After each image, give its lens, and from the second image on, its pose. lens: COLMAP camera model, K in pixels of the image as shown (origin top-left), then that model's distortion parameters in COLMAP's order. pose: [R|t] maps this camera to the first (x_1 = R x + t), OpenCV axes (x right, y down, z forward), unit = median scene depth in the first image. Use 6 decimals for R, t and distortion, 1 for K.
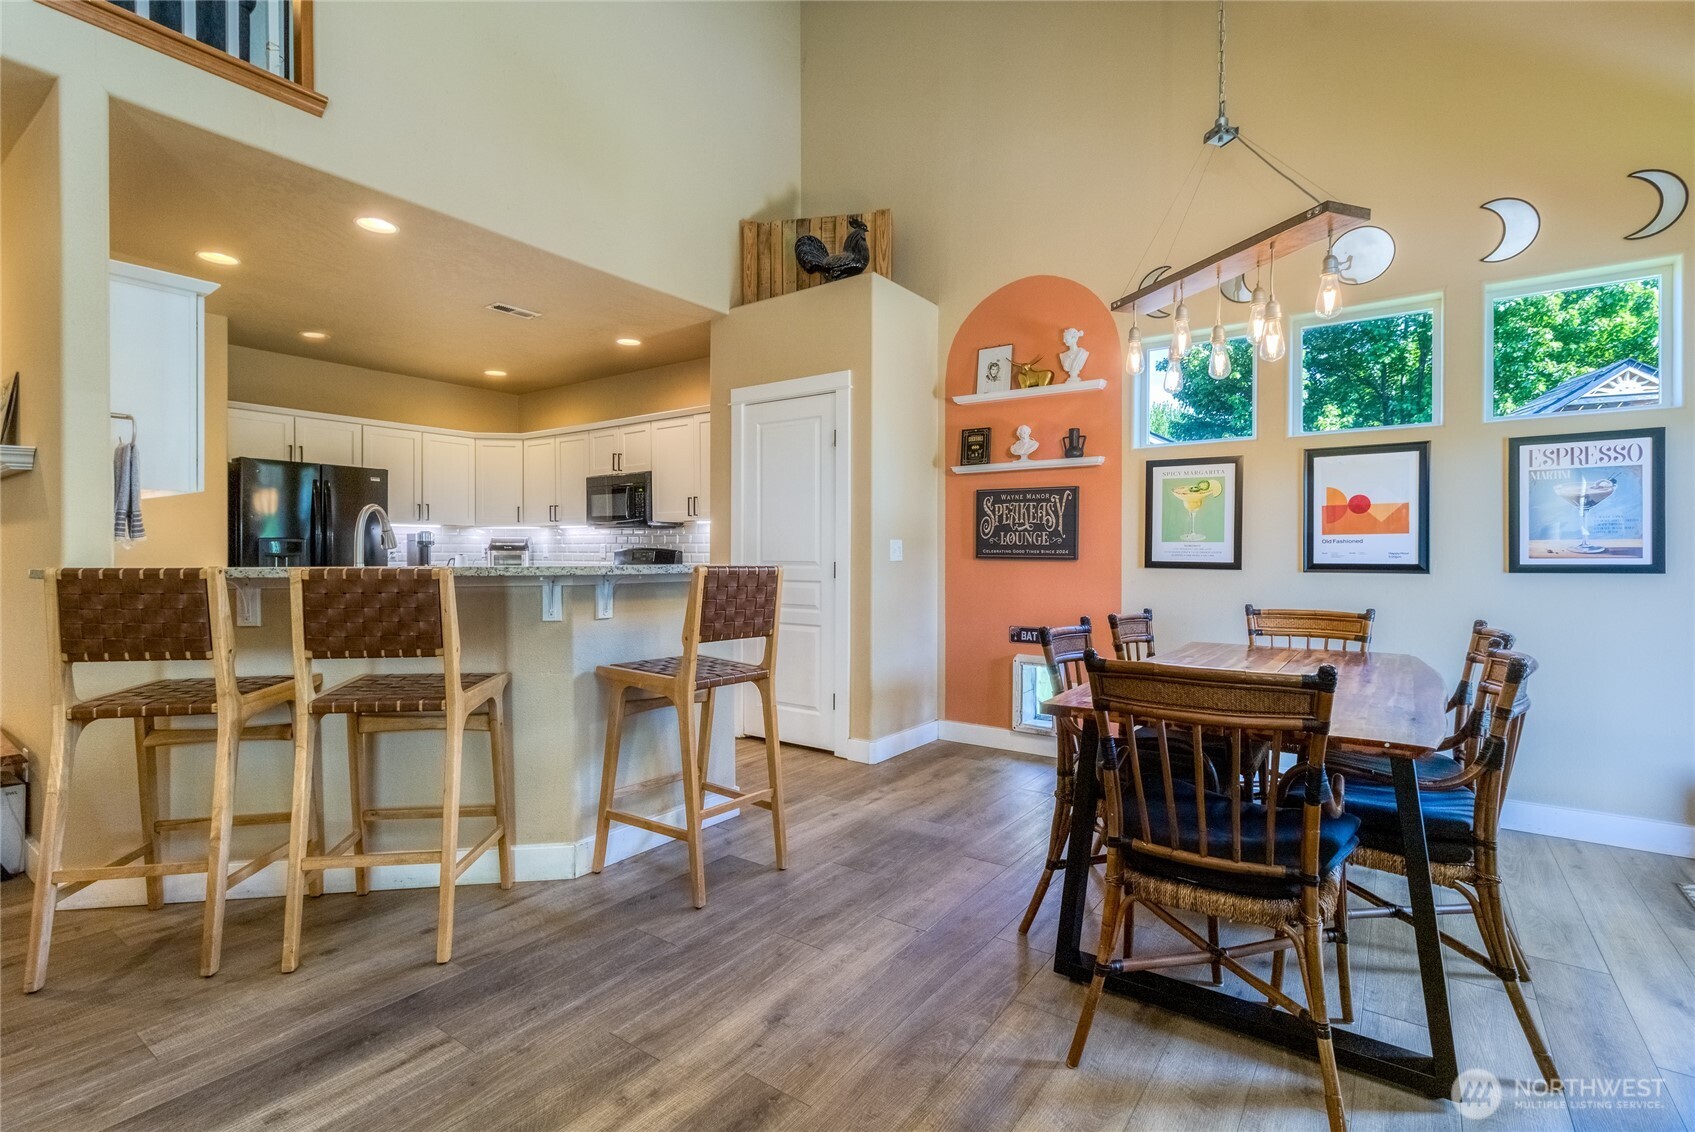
lens RADIAL K [[789.3, 0, 839.4], [0, 789.3, 555.0], [0, 0, 1]] dist [0.000804, 0.000936]
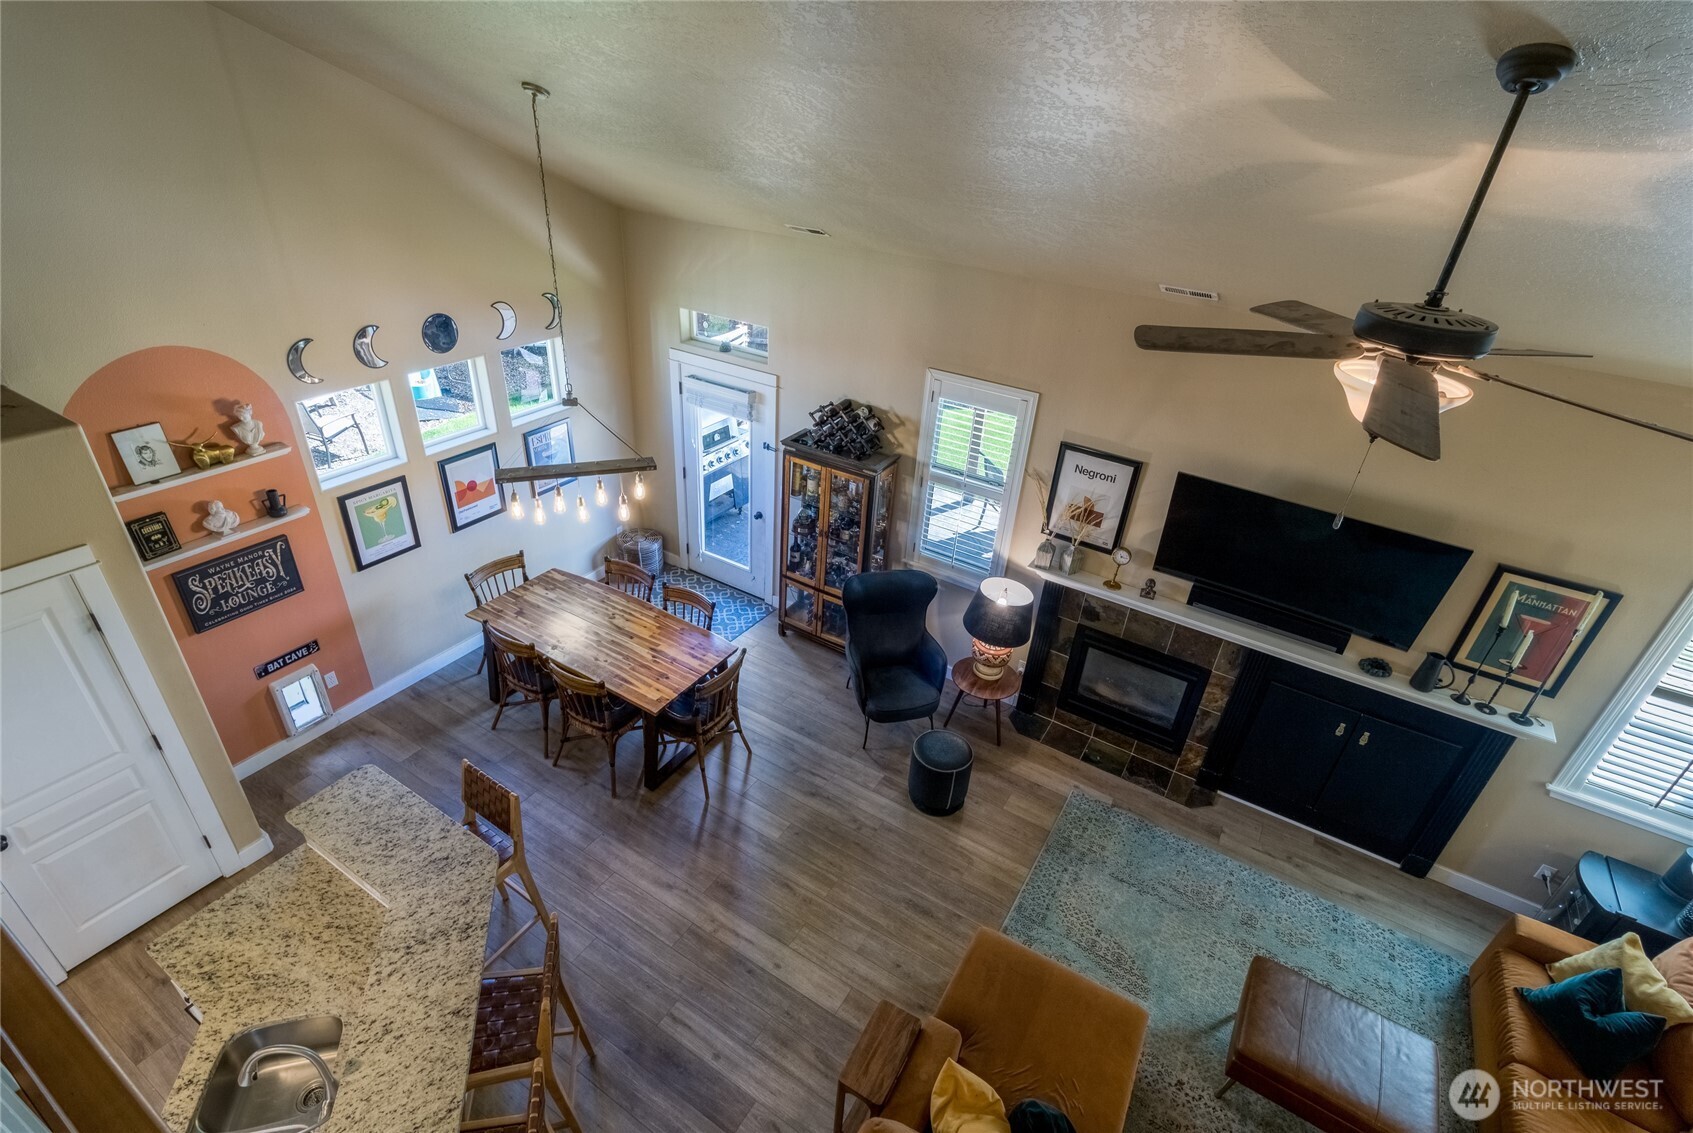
lens RADIAL K [[788.4, 0, 843.7], [0, 788.4, 565.7], [0, 0, 1]] dist [0.000804, 0.000936]
pose [[-0.073823, -0.519547, 0.851247, -0.719553], [-0.061998, 0.854316, 0.516043, -0.663299], [-0.995342, -0.014680, -0.095279, 0.306331]]
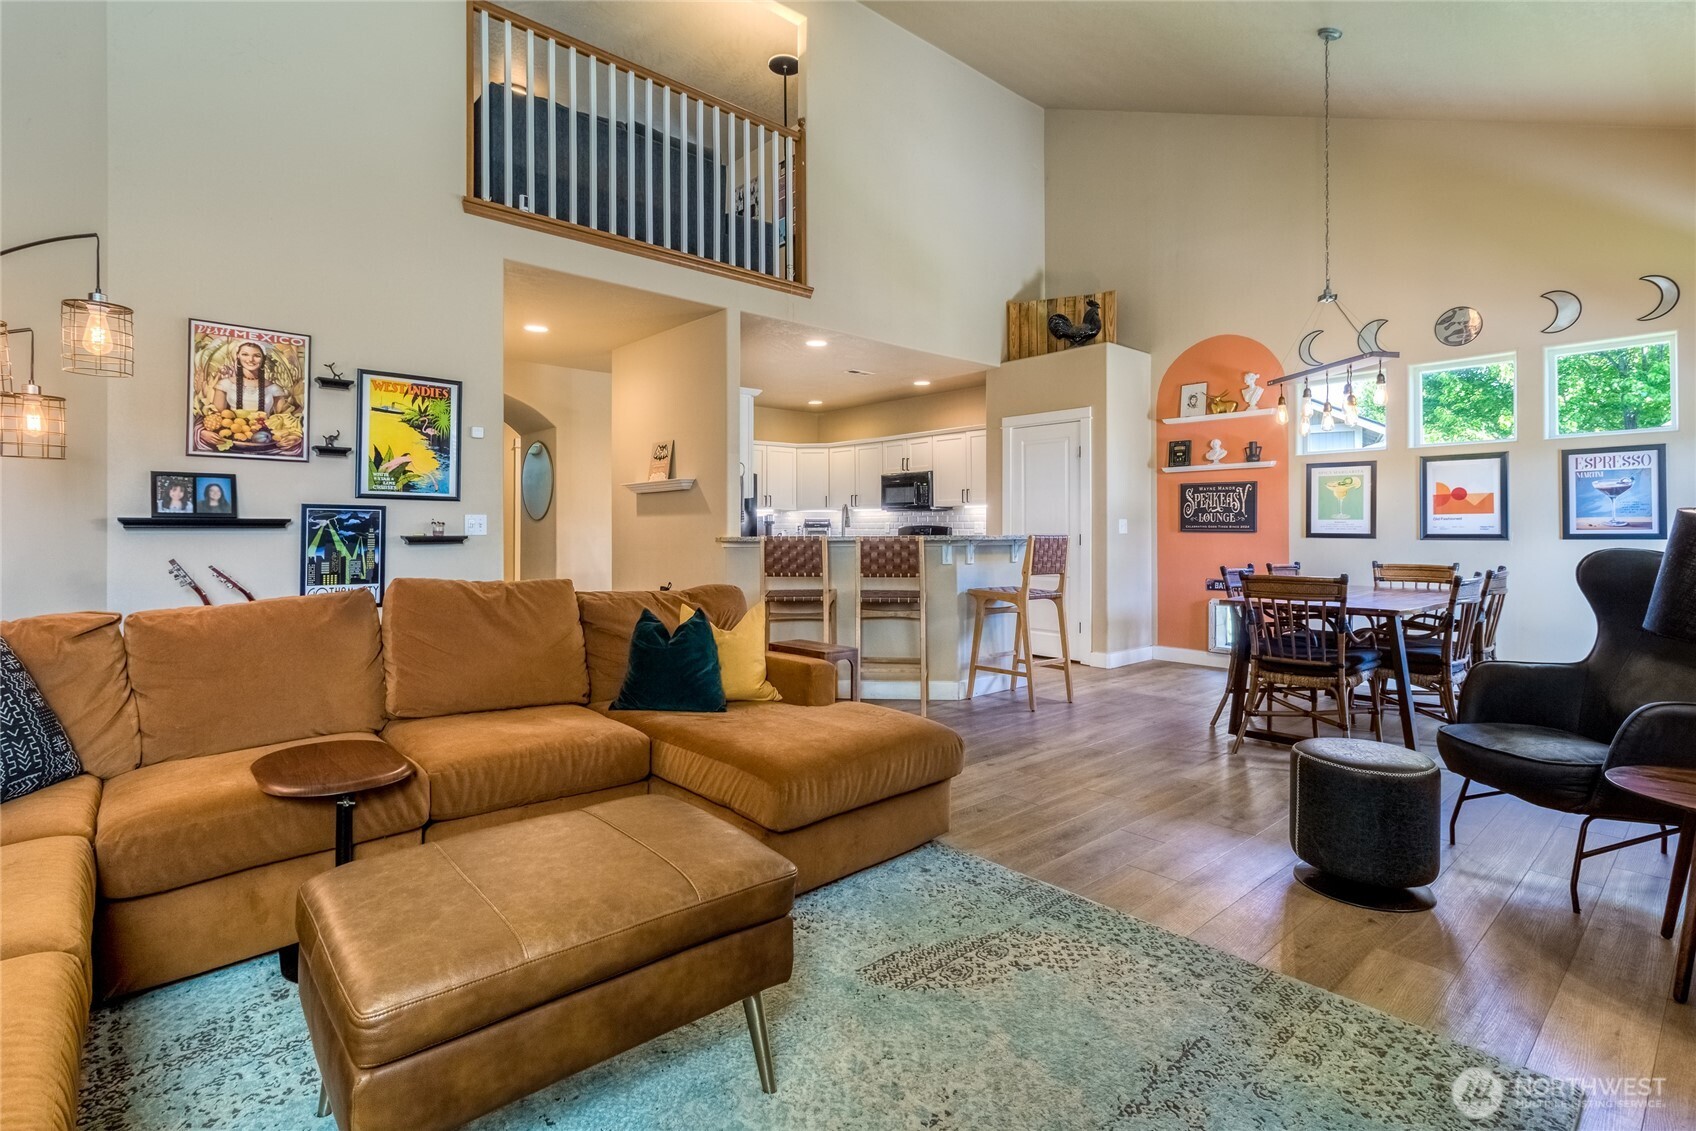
lens RADIAL K [[789.8, 0, 843.0], [0, 789.8, 525.7], [0, 0, 1]] dist [0.000804, 0.000936]
pose [[0.975292, -0.005089, -0.220862, -0.113875], [0.003659, 0.999970, -0.006884, 0.001356], [0.220890, 0.005906, 0.975281, -0.563707]]
